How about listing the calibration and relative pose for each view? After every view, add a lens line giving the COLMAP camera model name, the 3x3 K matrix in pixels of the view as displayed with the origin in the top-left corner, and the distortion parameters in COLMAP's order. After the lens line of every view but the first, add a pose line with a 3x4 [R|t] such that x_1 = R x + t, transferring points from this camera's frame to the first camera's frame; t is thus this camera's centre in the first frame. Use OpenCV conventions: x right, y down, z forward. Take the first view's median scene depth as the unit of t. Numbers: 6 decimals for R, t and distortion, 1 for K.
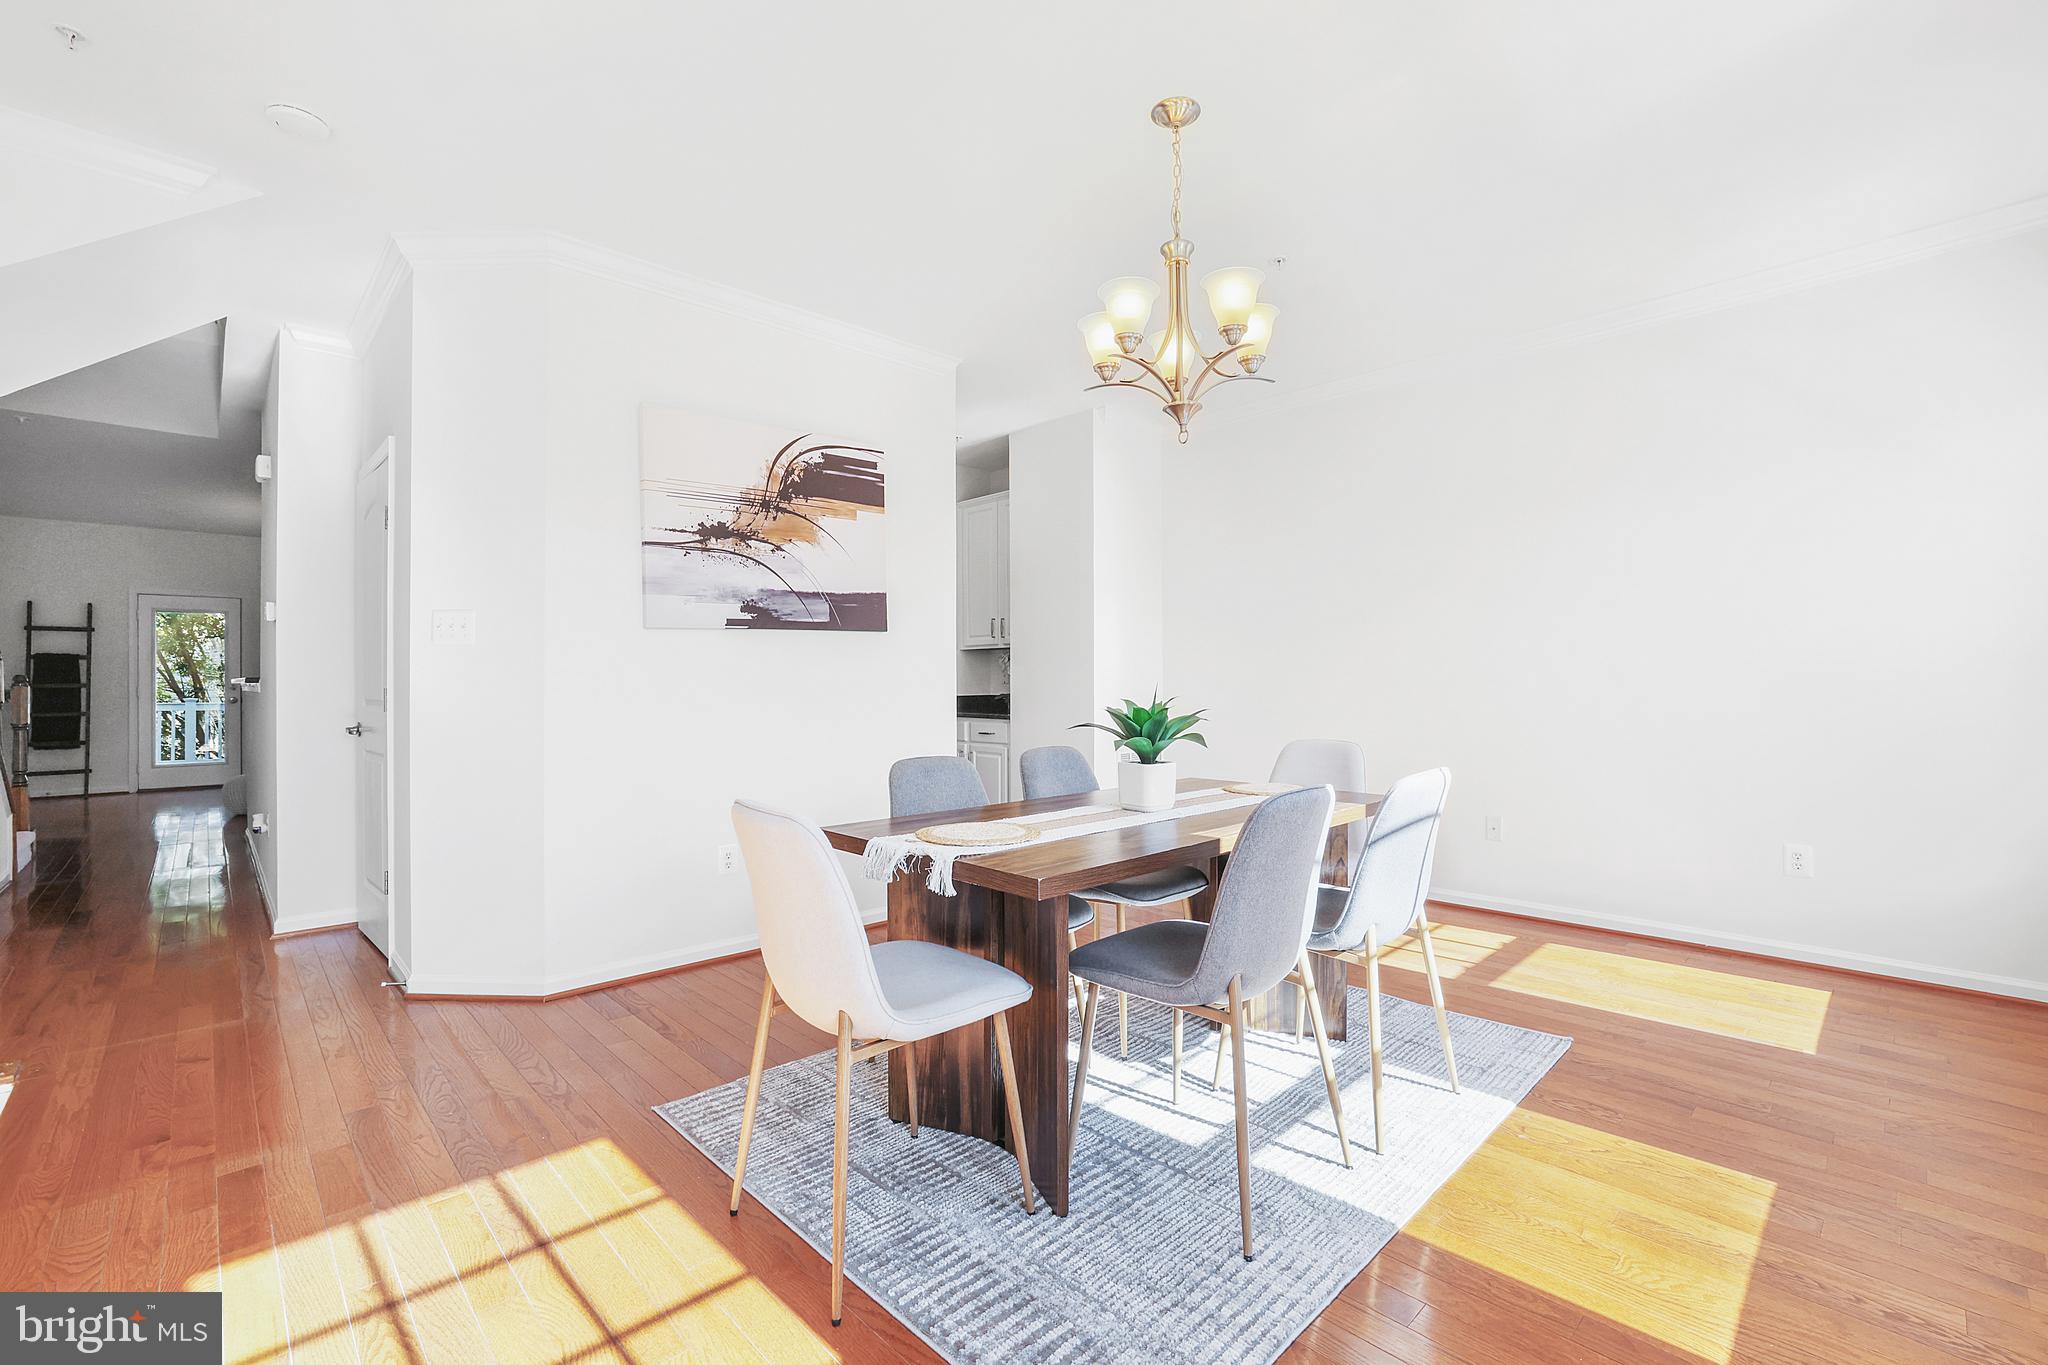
lens RADIAL K [[892.5, 0, 1052.3], [0, 892.5, 665.7], [0, 0, 1]] dist [-0.007933, 0.000127]
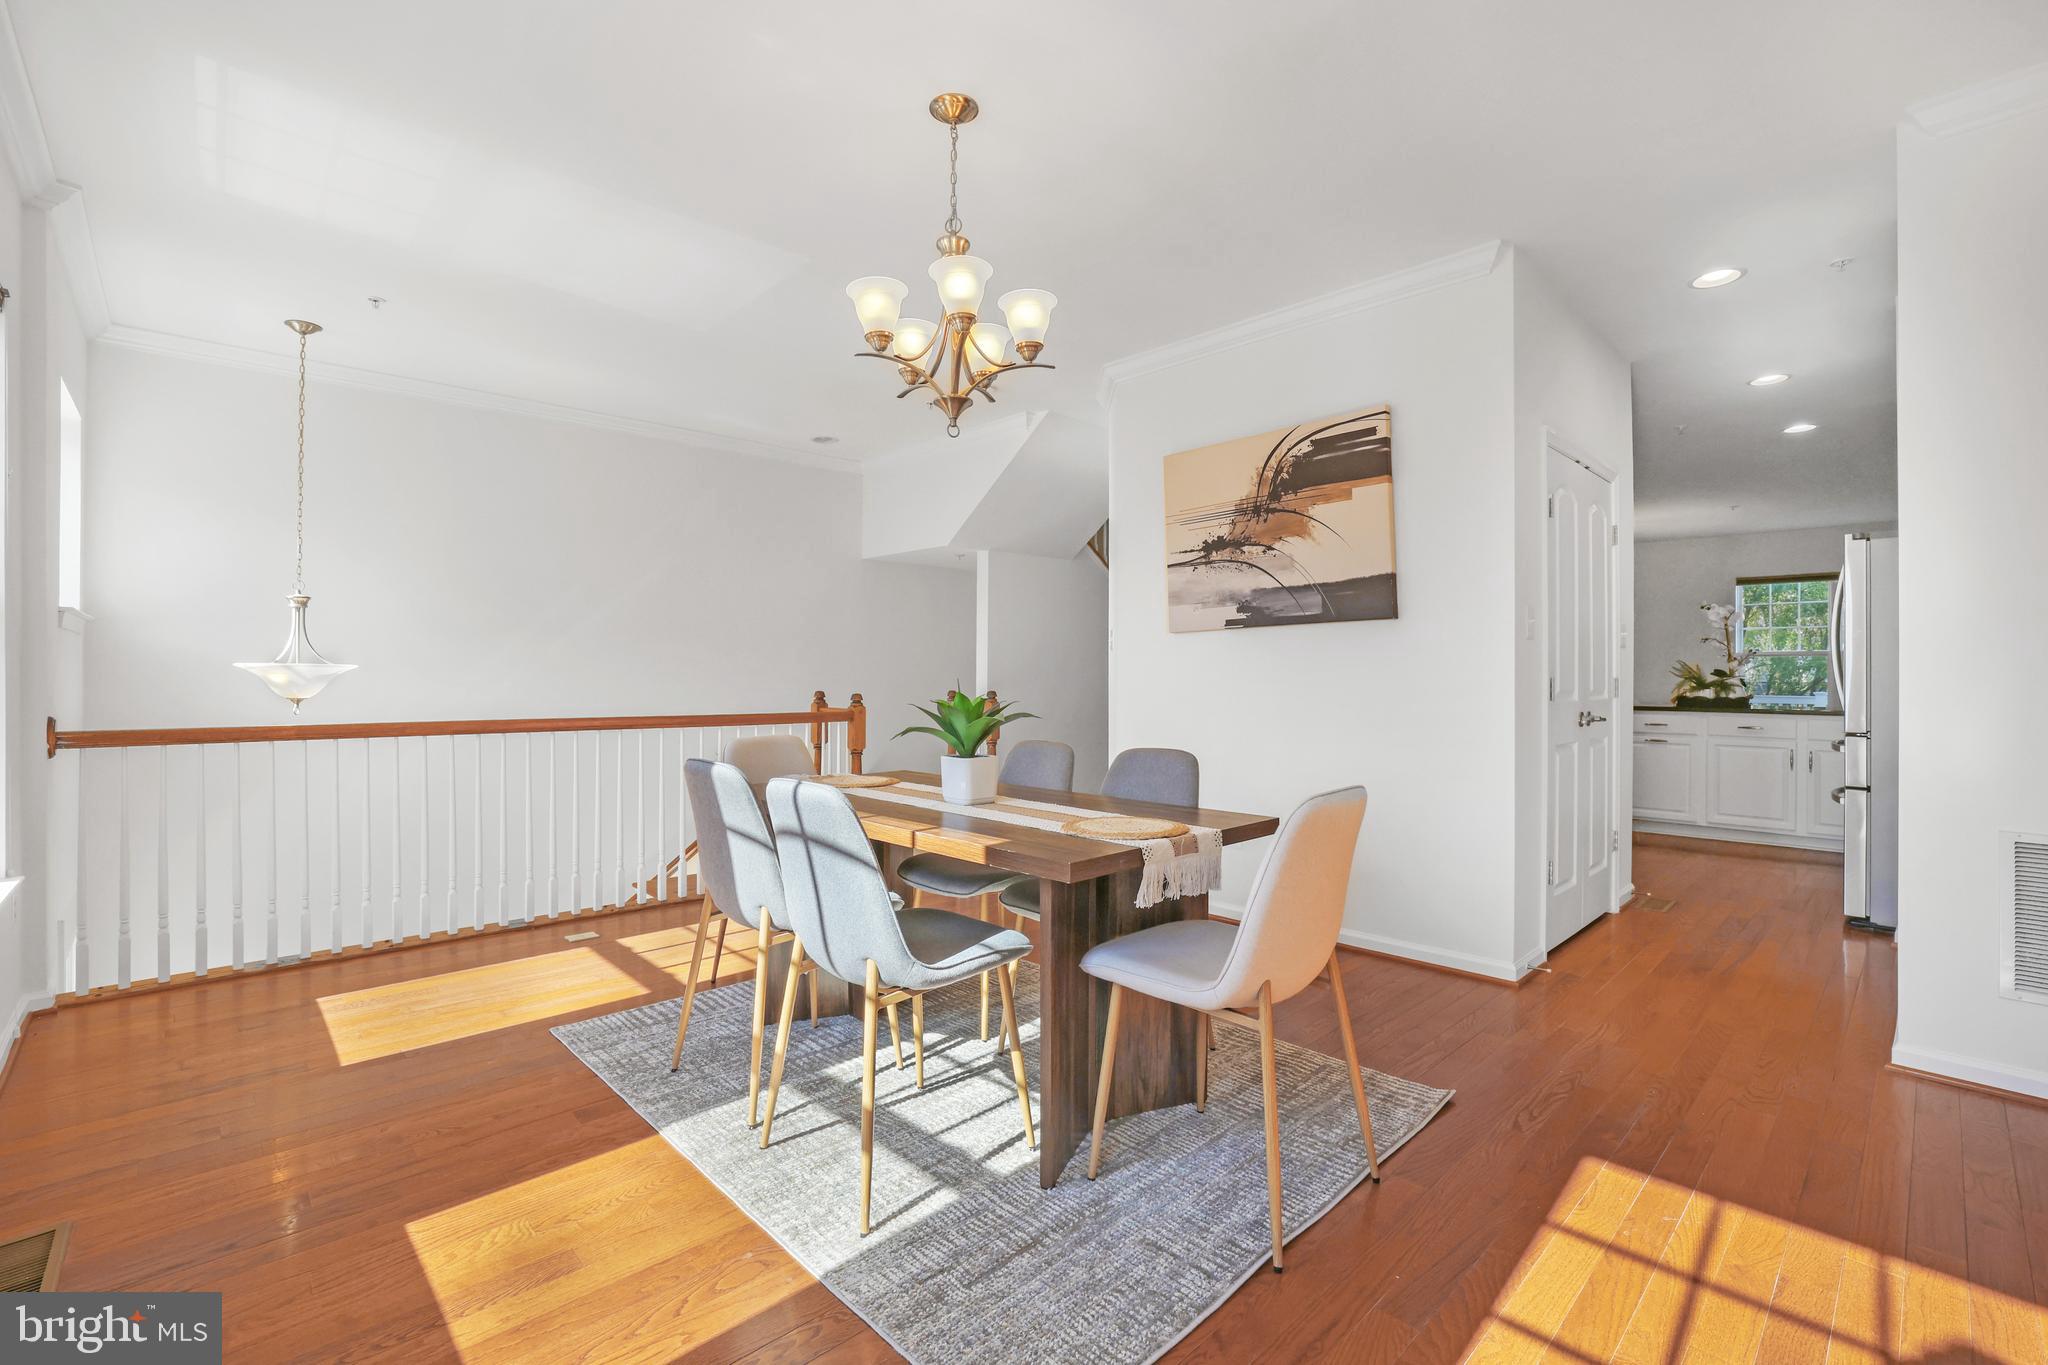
lens RADIAL K [[894.7, 0, 1018.3], [0, 894.7, 682.8], [0, 0, 1]] dist [-0.046106, 0.016428]
pose [[-0.027426, 0.021153, -0.999400, 0.757728], [0.014909, 0.999674, 0.020750, 0.000075], [0.999513, -0.014331, -0.027732, 0.741163]]
